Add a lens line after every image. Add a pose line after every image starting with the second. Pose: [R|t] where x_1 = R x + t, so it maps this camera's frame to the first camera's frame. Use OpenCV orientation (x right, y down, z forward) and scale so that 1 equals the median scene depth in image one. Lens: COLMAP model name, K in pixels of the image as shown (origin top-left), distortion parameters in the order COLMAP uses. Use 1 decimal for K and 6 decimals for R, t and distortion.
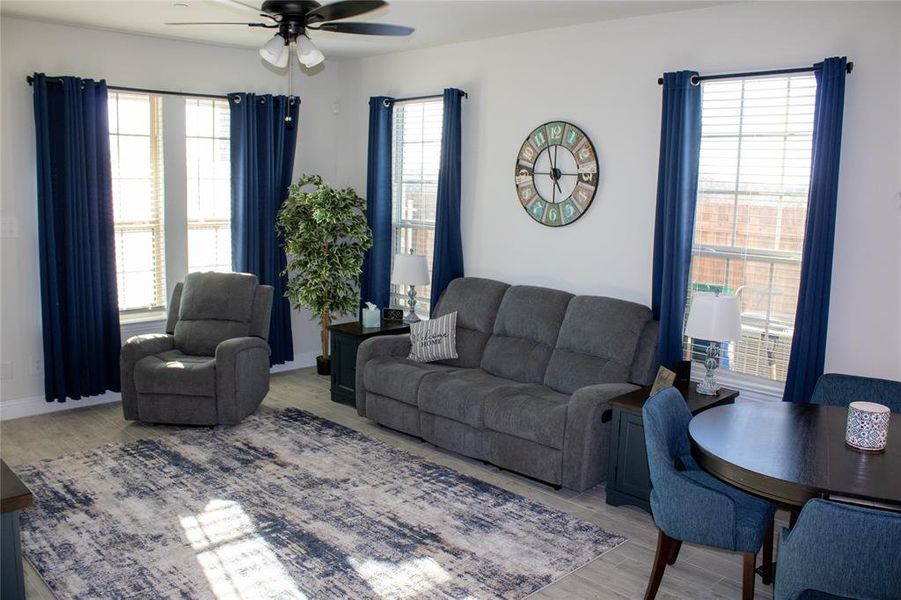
lens RADIAL K [[782.6, 0, 460.7], [0, 782.6, 296.9], [0, 0, 1]] dist [-0.139750, 0.125585]
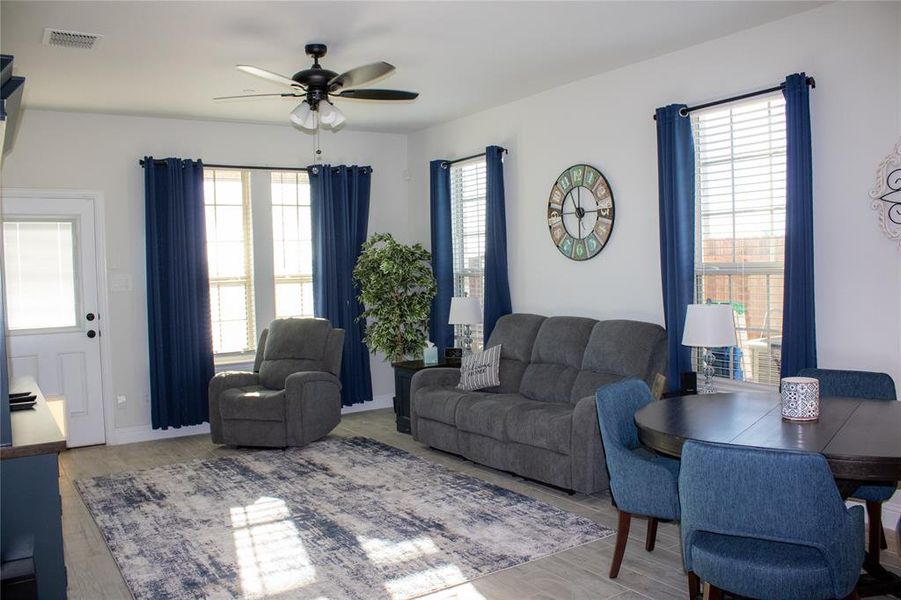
lens RADIAL K [[761.9, 0, 463.2], [0, 761.9, 299.8], [0, 0, 1]] dist [-0.131458, 0.102253]
pose [[0.981356, -0.044049, -0.187085, 0.159346], [0.024423, 0.994072, -0.105944, 0.075201], [0.190642, 0.099399, 0.976614, -0.062232]]
